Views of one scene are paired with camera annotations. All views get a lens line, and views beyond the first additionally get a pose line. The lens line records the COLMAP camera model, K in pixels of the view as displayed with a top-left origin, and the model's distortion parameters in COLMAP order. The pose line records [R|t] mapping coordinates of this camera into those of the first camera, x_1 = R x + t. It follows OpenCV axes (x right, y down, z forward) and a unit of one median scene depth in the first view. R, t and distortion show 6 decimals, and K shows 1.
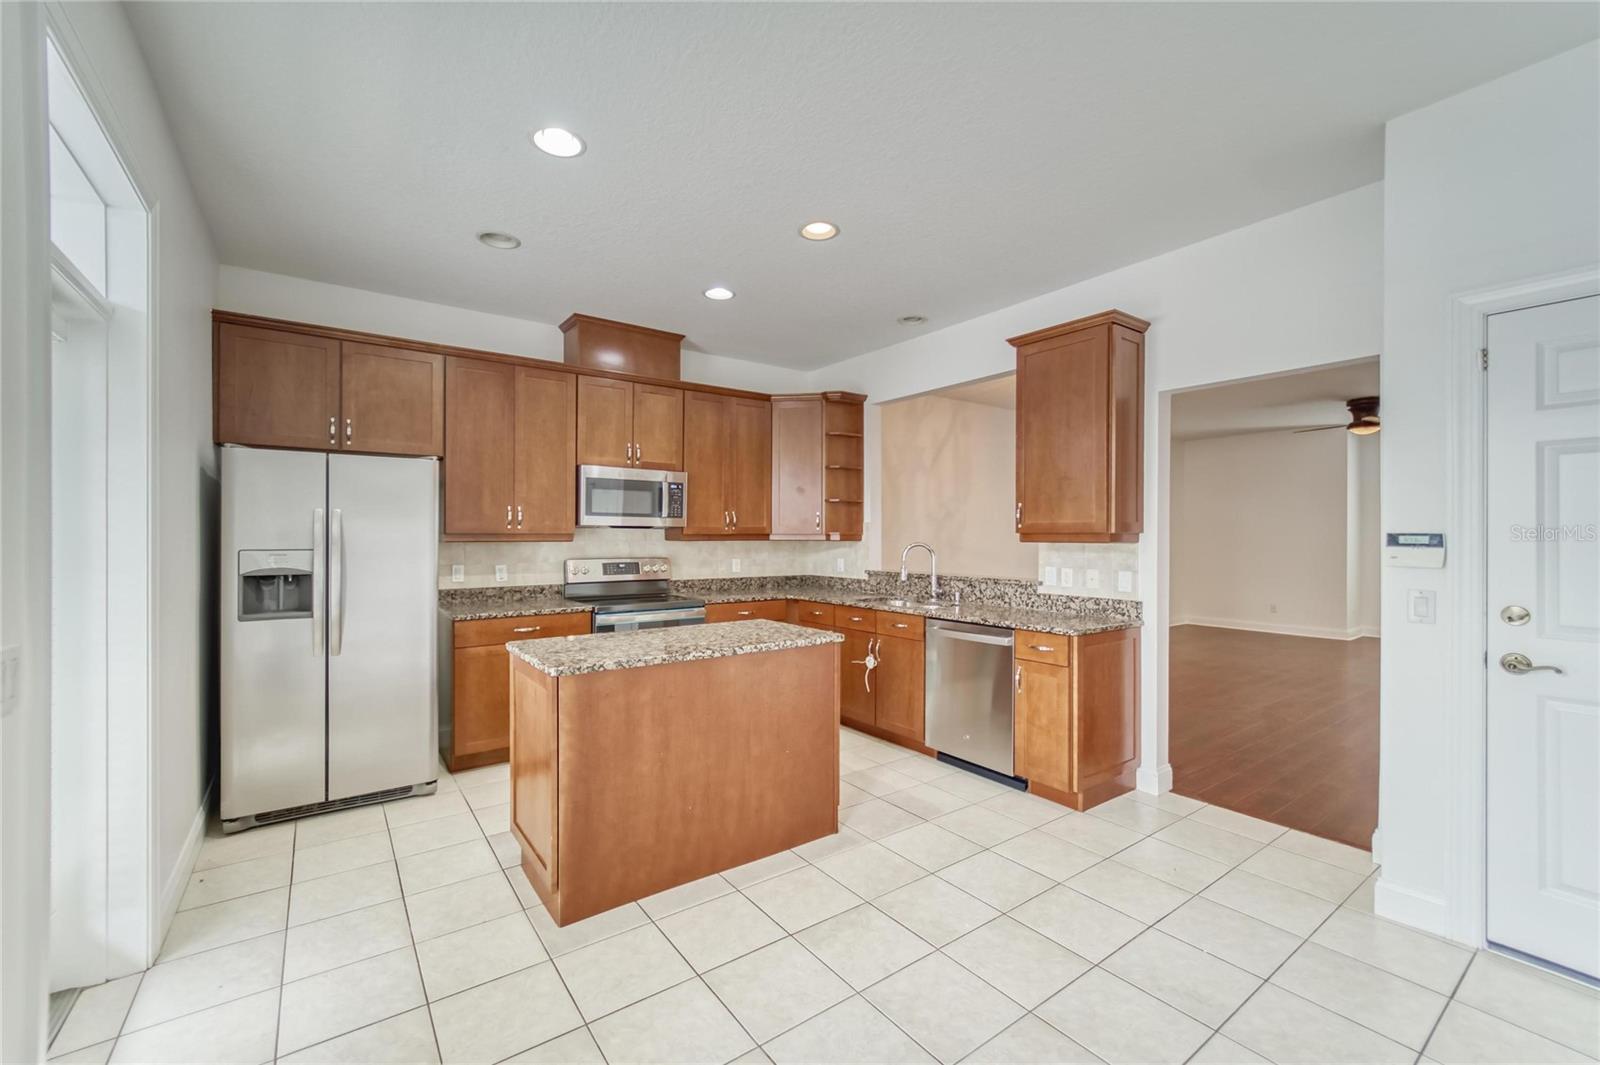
lens RADIAL K [[636.6, 0, 811.9], [0, 636.6, 537.2], [0, 0, 1]] dist [-0.003252, 0.000668]
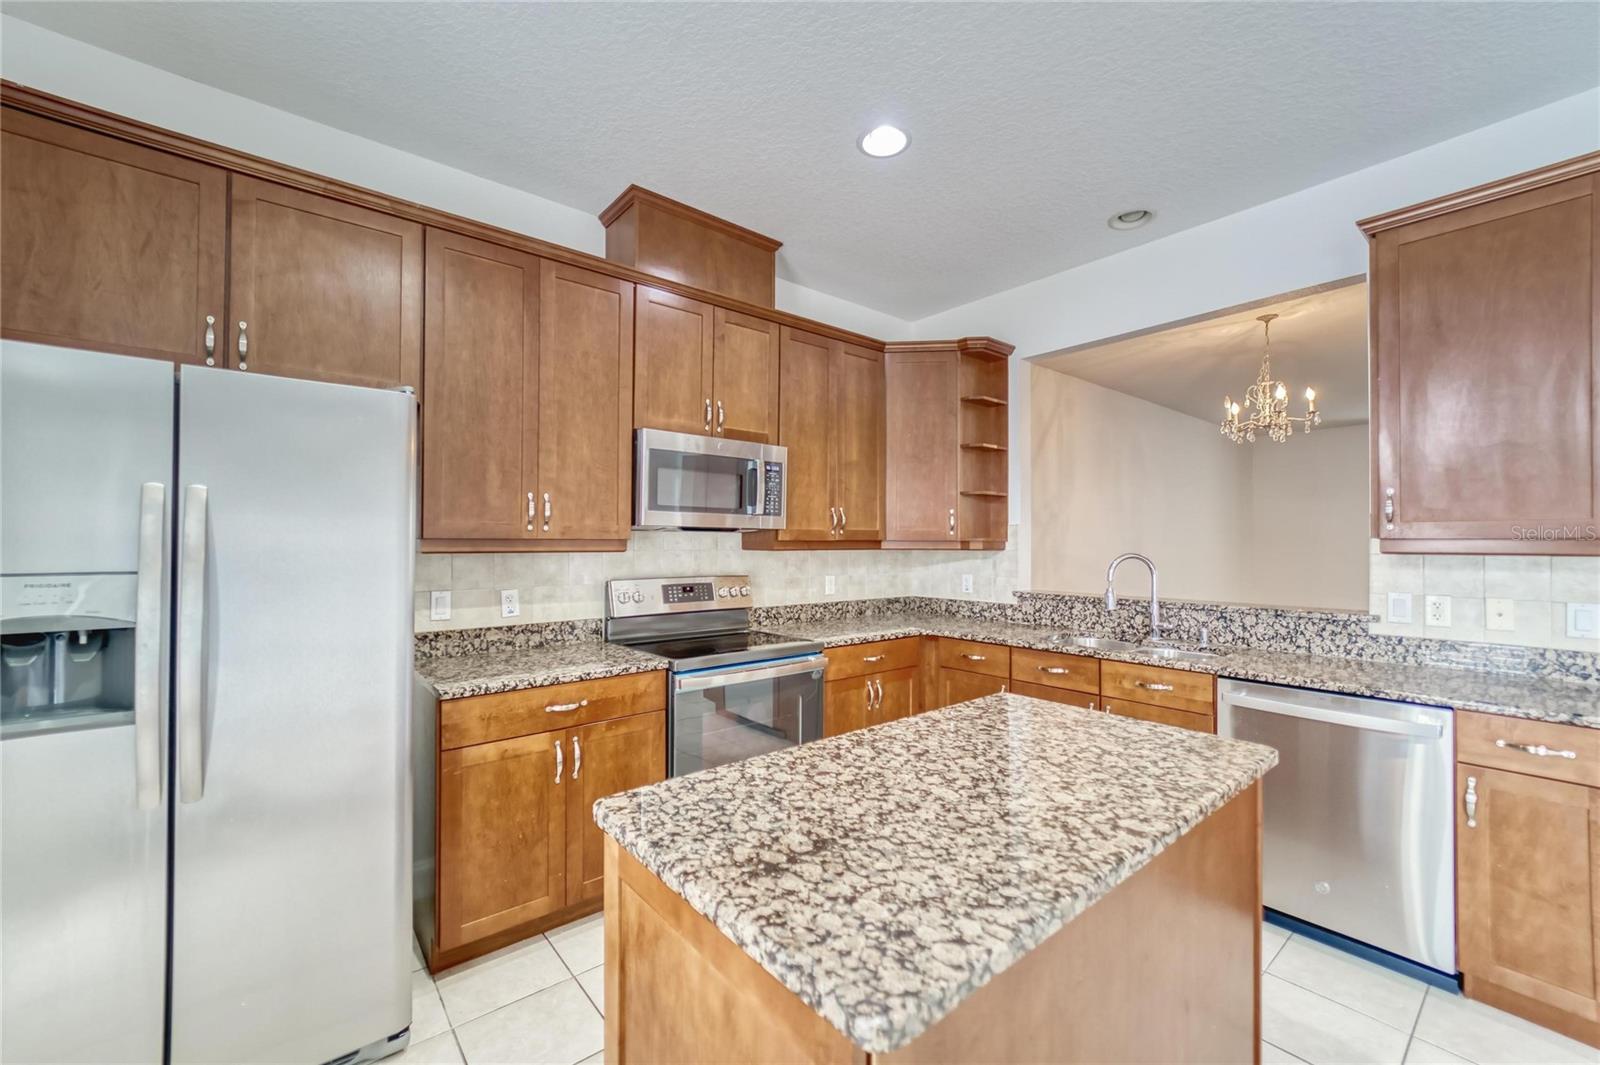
lens RADIAL K [[636.6, 0, 790.2], [0, 636.6, 536.9], [0, 0, 1]] dist [-0.003252, 0.000668]
pose [[0.999587, 0.001270, 0.028701, -0.236286], [-0.000937, 0.999932, -0.011646, -0.000719], [-0.028714, 0.011614, 0.999520, 0.377247]]
